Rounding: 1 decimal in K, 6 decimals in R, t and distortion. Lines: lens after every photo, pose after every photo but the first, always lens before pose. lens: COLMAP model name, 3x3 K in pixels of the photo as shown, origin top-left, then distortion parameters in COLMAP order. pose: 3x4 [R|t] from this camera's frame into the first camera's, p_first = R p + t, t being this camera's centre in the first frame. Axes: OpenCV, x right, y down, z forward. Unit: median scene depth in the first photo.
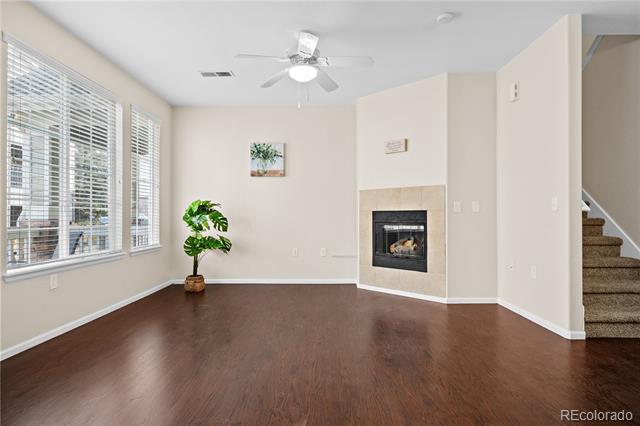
lens RADIAL K [[380.6, 0, 318.1], [0, 380.6, 214.4], [0, 0, 1]] dist [0.001207, 0.000124]
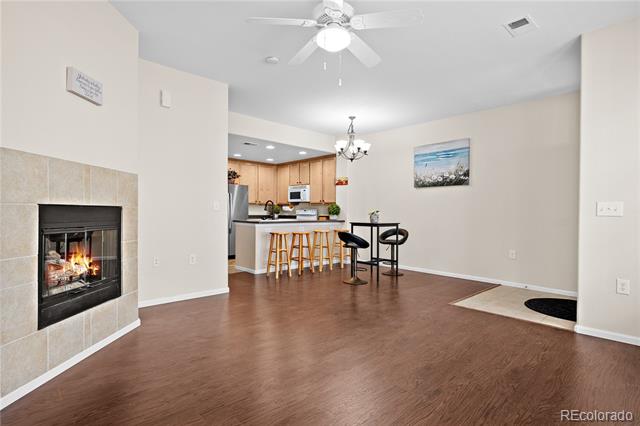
lens RADIAL K [[303.1, 0, 336.4], [0, 303.1, 214.1], [0, 0, 1]] dist [0.005075, 0.000259]
pose [[-0.719933, -0.007843, 0.694000, -0.377543], [-0.013121, 0.999911, -0.002311, -0.001301], [-0.693920, -0.010769, -0.719972, 1.109933]]
